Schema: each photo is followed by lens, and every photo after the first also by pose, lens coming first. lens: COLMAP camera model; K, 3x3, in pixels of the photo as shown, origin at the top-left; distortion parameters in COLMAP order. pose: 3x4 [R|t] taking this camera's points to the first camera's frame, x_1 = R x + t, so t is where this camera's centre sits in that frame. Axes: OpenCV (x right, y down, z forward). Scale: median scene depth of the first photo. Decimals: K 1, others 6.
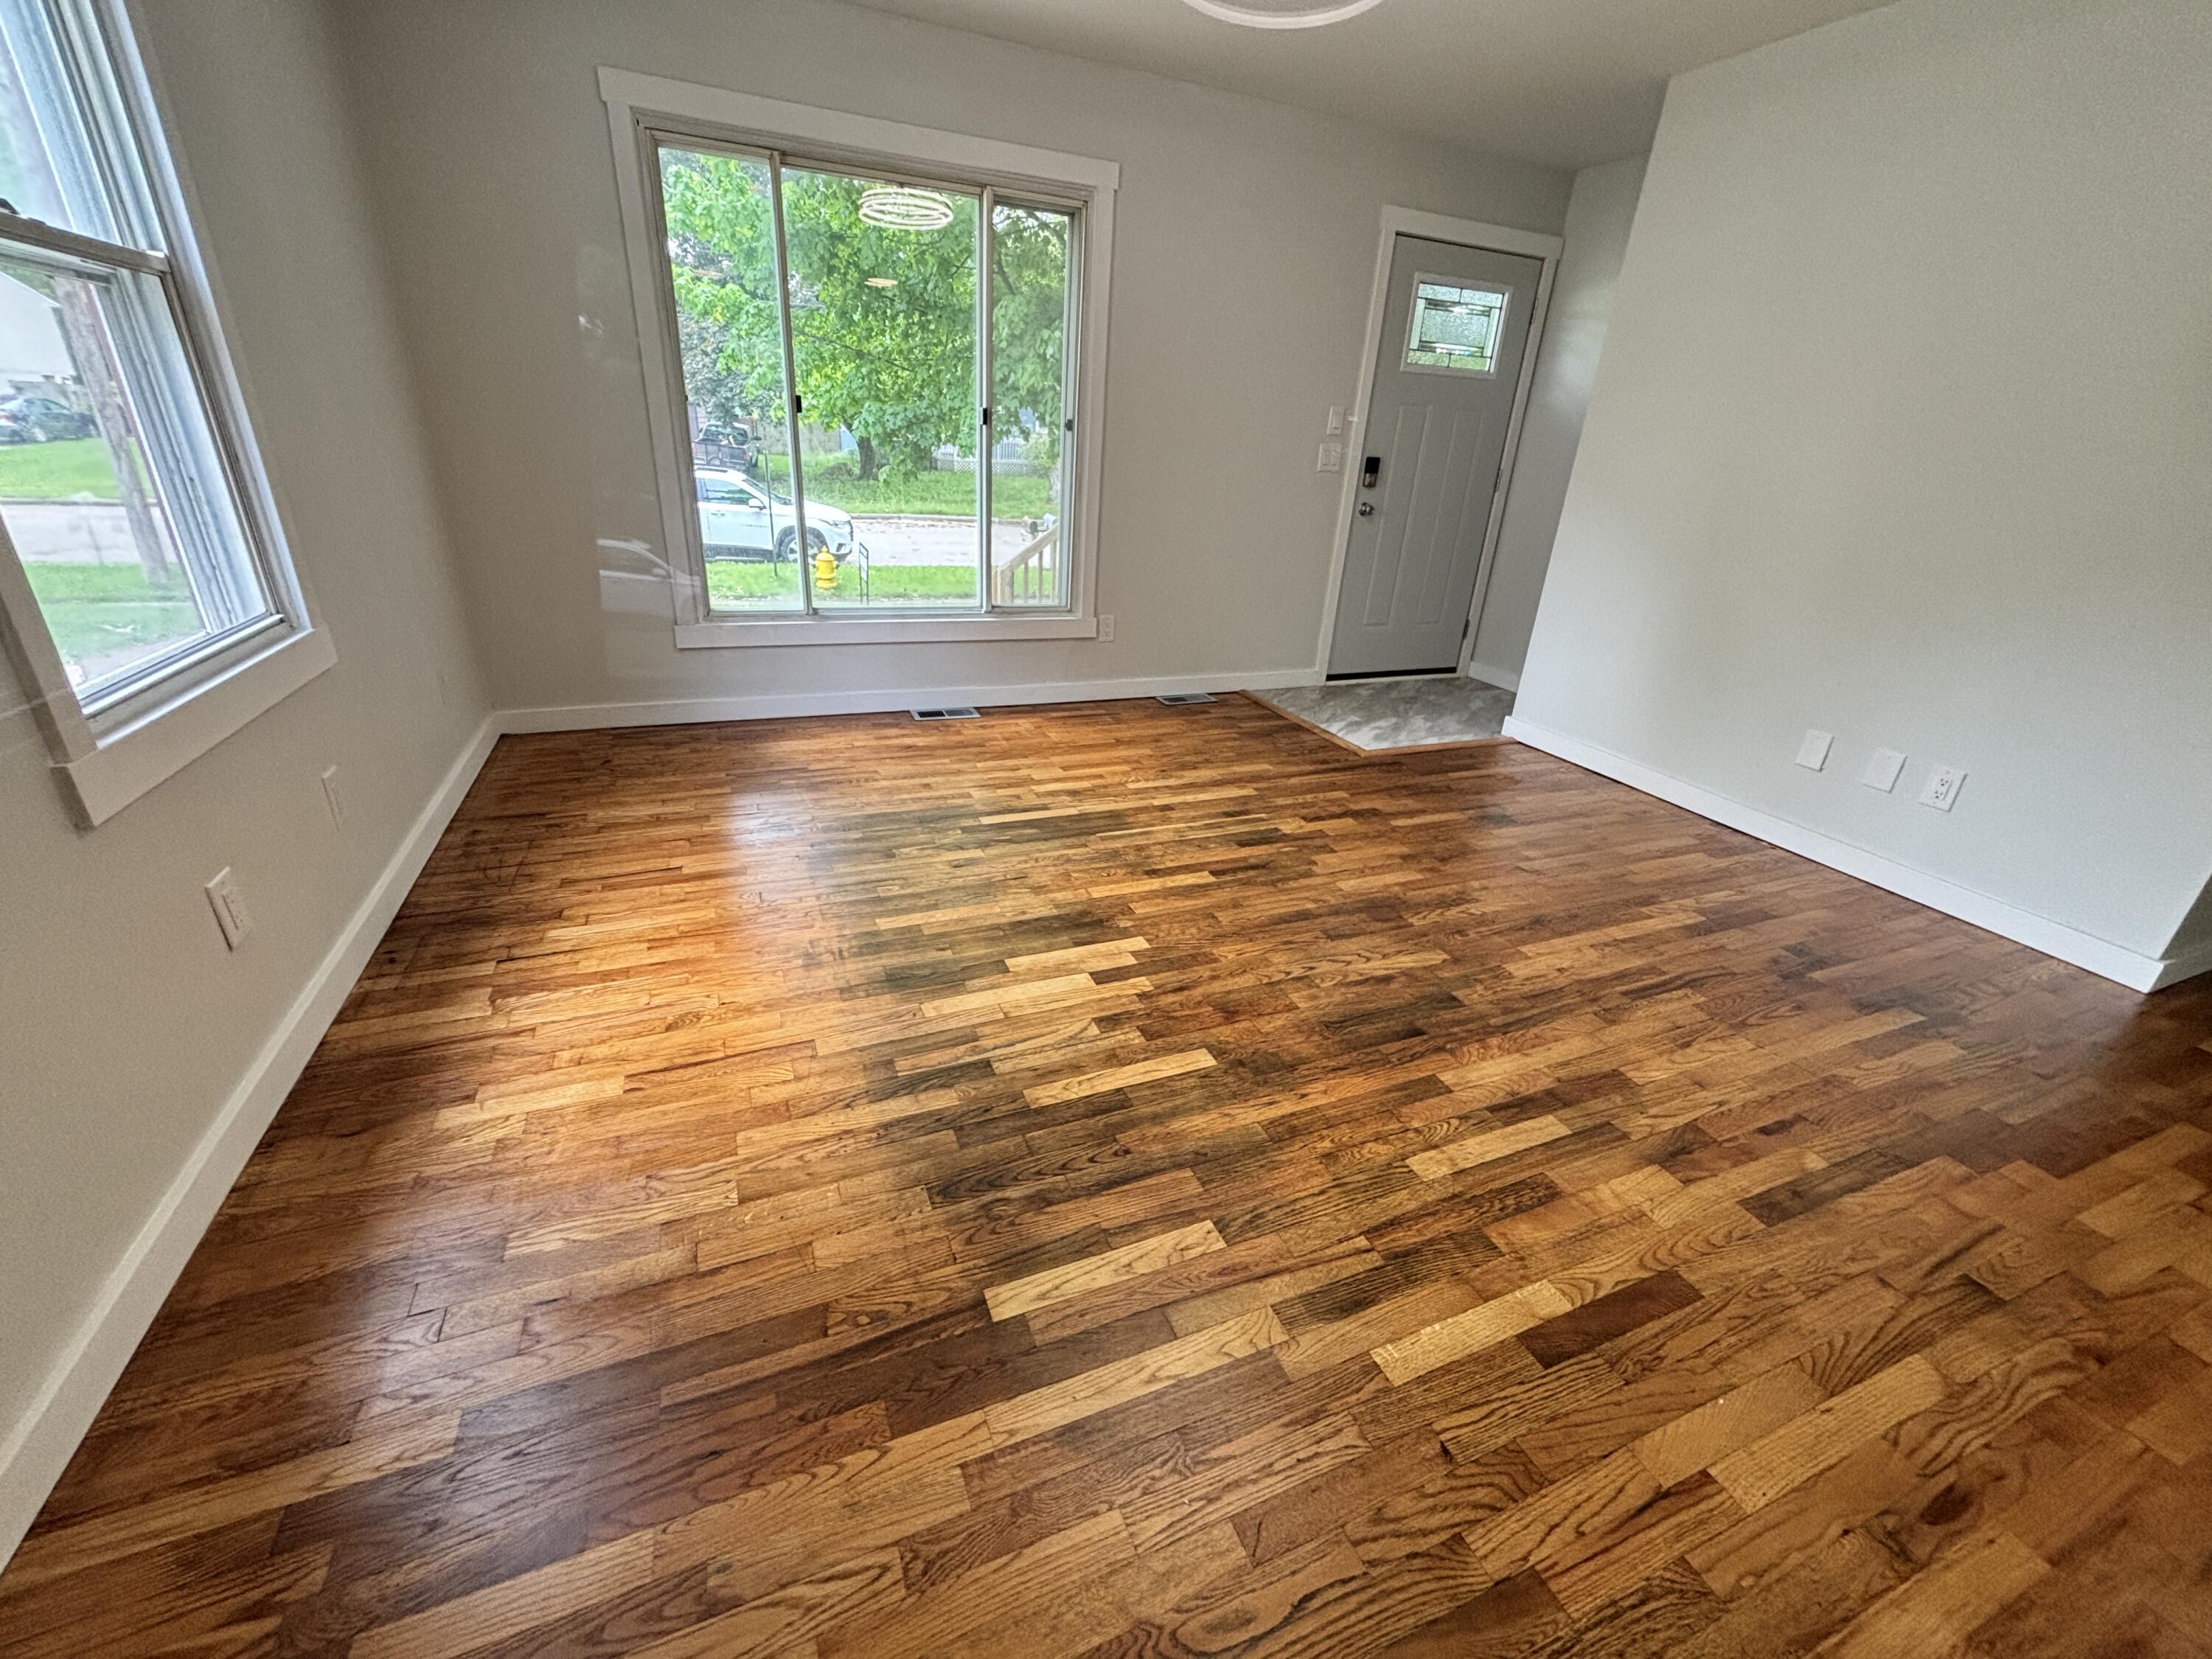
lens RADIAL K [[892.5, 0, 1101.5], [0, 892.5, 827.9], [0, 0, 1]] dist [0.002238, -0.000404]
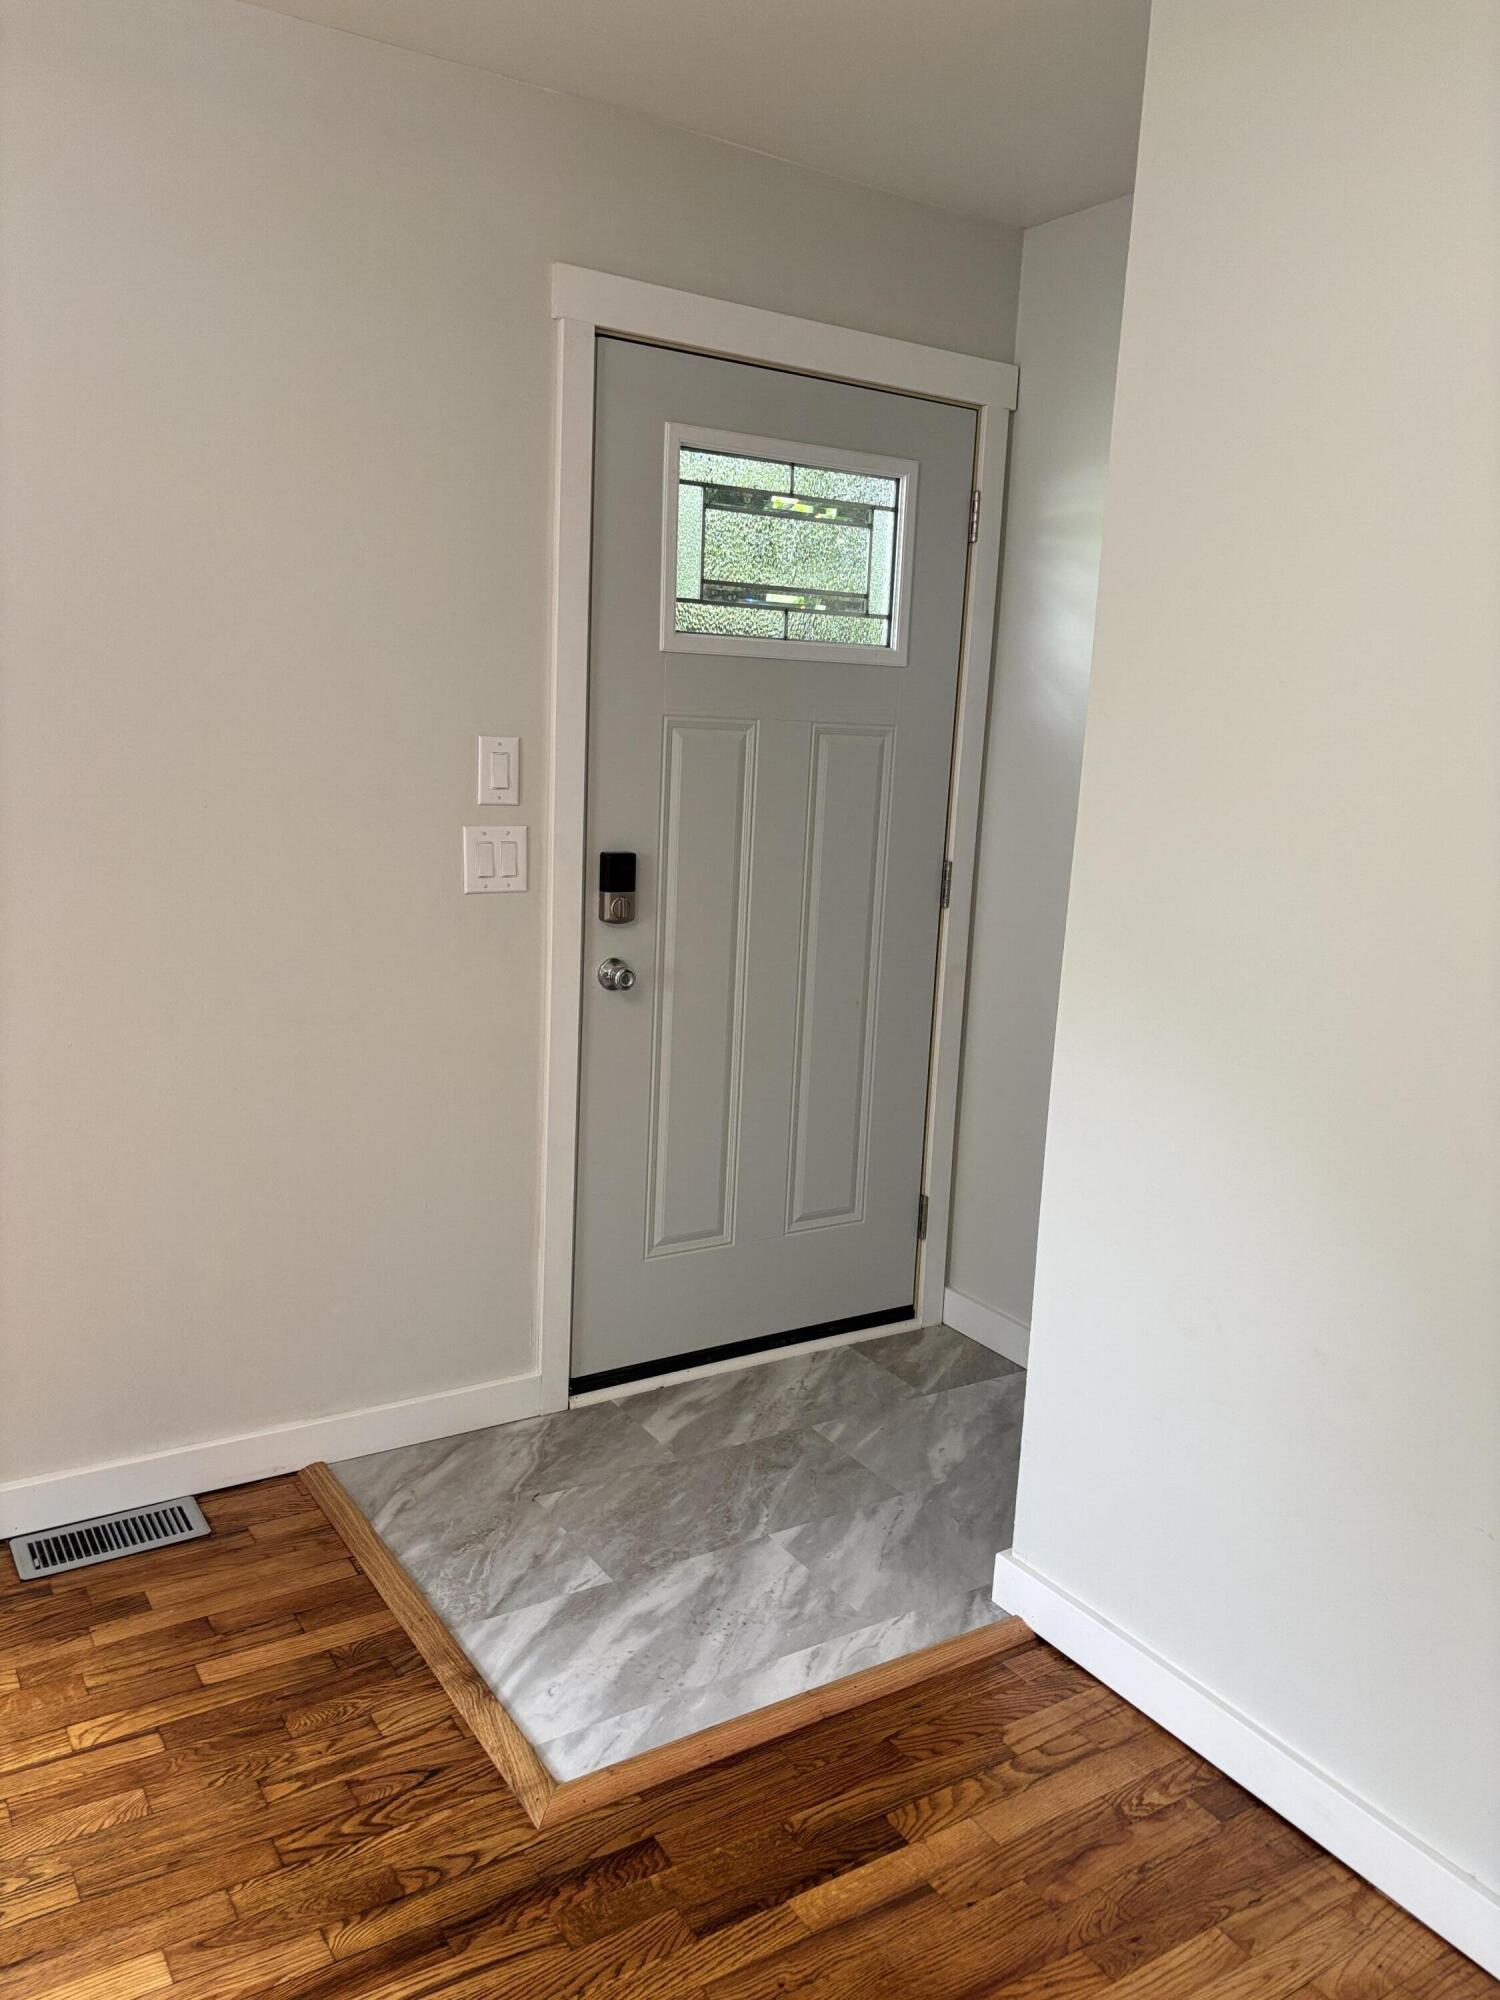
lens RADIAL K [[1401.6, 0, 739.9], [0, 1401.6, 998.9], [0, 0, 1]] dist [0.004893, -0.000444]
pose [[0.988893, -0.038448, 0.143571, 0.273195], [0.066572, 0.978228, -0.196567, -0.232740], [-0.132887, 0.203942, 0.969922, 0.418363]]
